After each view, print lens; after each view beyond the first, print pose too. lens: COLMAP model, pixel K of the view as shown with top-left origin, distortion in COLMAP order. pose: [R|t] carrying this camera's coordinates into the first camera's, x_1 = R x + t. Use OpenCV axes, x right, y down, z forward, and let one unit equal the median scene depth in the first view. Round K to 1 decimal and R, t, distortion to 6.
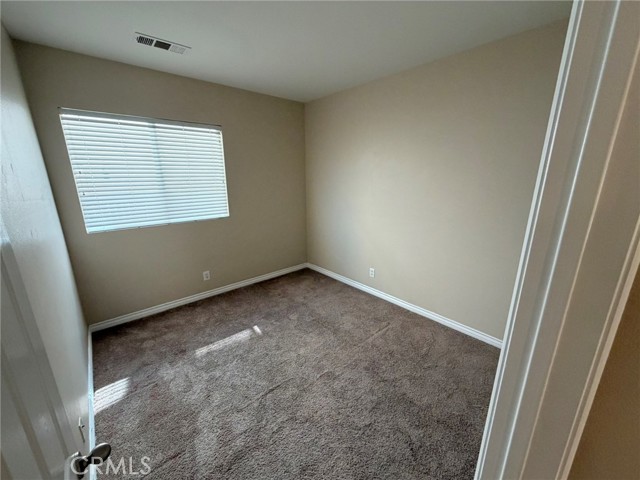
lens RADIAL K [[254.8, 0, 318.8], [0, 254.8, 241.2], [0, 0, 1]] dist [-0.001514, 0.000095]
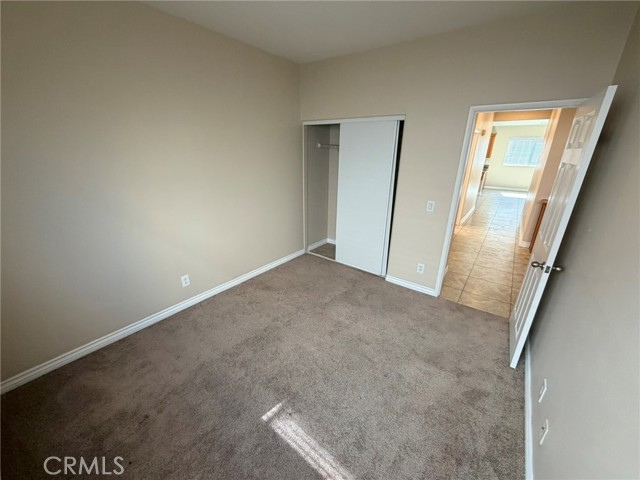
lens RADIAL K [[253.8, 0, 320.1], [0, 253.8, 242.2], [0, 0, 1]] dist [0.000545, -0.000172]
pose [[-0.197753, -0.340687, 0.919144, -0.542389], [0.242652, 0.891466, 0.382634, -0.178070], [-0.949744, 0.298699, -0.093622, 0.651772]]
